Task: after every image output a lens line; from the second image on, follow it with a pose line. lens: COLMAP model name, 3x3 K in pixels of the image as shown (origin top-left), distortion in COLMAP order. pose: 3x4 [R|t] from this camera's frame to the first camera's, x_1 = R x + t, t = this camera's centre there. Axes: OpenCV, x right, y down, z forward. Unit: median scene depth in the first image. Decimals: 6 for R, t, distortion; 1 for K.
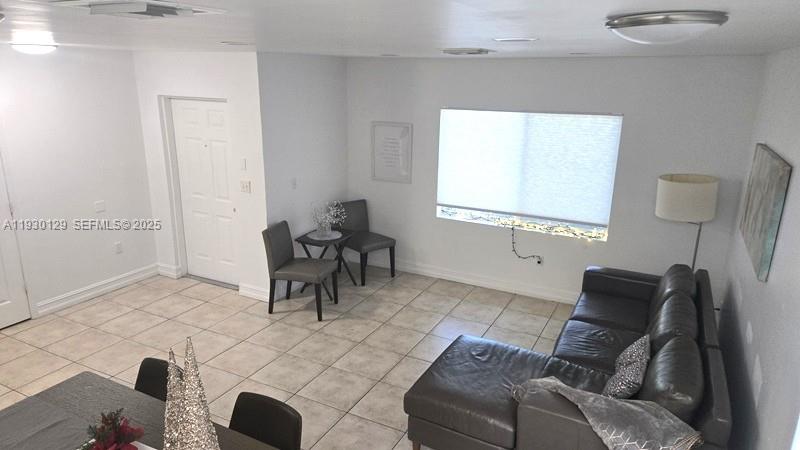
lens RADIAL K [[531.0, 0, 402.5], [0, 531.0, 230.1], [0, 0, 1]] dist [0.062437, -0.044645]
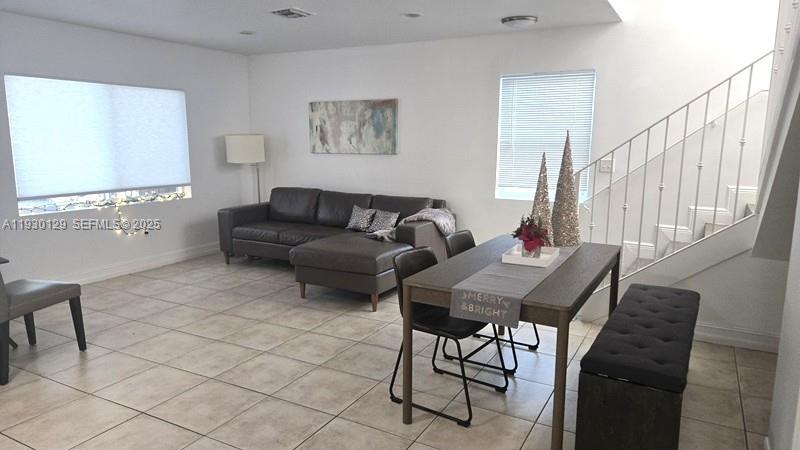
lens RADIAL K [[531.0, 0, 395.6], [0, 531.0, 223.7], [0, 0, 1]] dist [0.062437, -0.044645]
pose [[0.032776, -0.181018, 0.982933, -0.775541], [0.269080, 0.948748, 0.165750, 0.001837], [-0.962560, 0.259055, 0.079805, 0.473484]]
